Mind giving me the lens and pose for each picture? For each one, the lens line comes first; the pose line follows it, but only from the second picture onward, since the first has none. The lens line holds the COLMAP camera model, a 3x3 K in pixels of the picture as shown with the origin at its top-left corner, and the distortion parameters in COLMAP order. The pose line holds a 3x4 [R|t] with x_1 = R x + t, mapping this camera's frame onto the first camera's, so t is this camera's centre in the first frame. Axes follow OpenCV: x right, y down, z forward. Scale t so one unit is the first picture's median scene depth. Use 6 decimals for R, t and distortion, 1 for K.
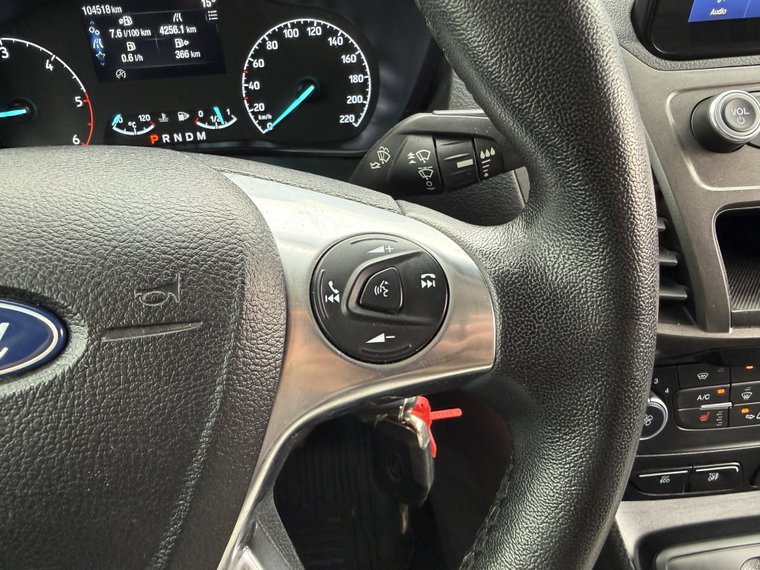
lens RADIAL K [[529.8, 0, 346.2], [0, 529.8, 284.2], [0, 0, 1]] dist [-0.004746, 0.000180]
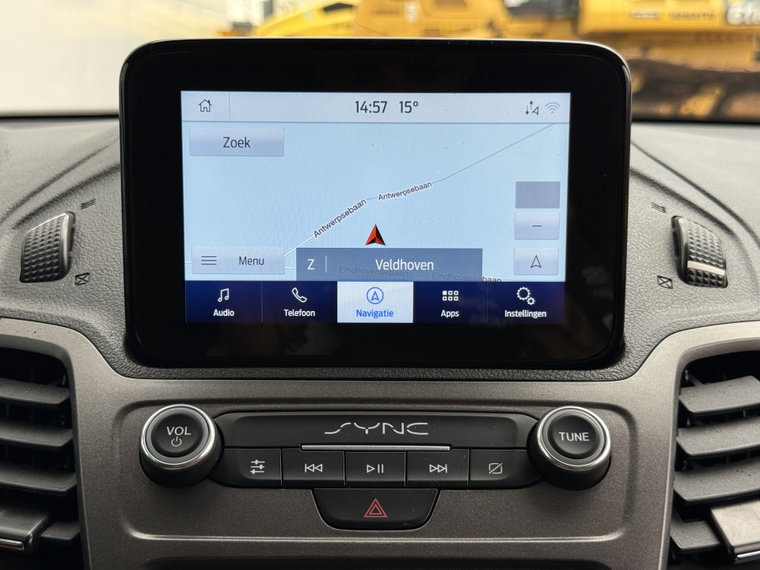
lens RADIAL K [[1050.5, 0, 370.8], [0, 1050.5, 284.7], [0, 0, 1]] dist [0.199776, -0.461599]
pose [[0.994728, 0.054321, -0.086982, 0.736289], [-0.090358, 0.865377, -0.492908, 0.131284], [0.048497, 0.498169, 0.865723, -0.239464]]
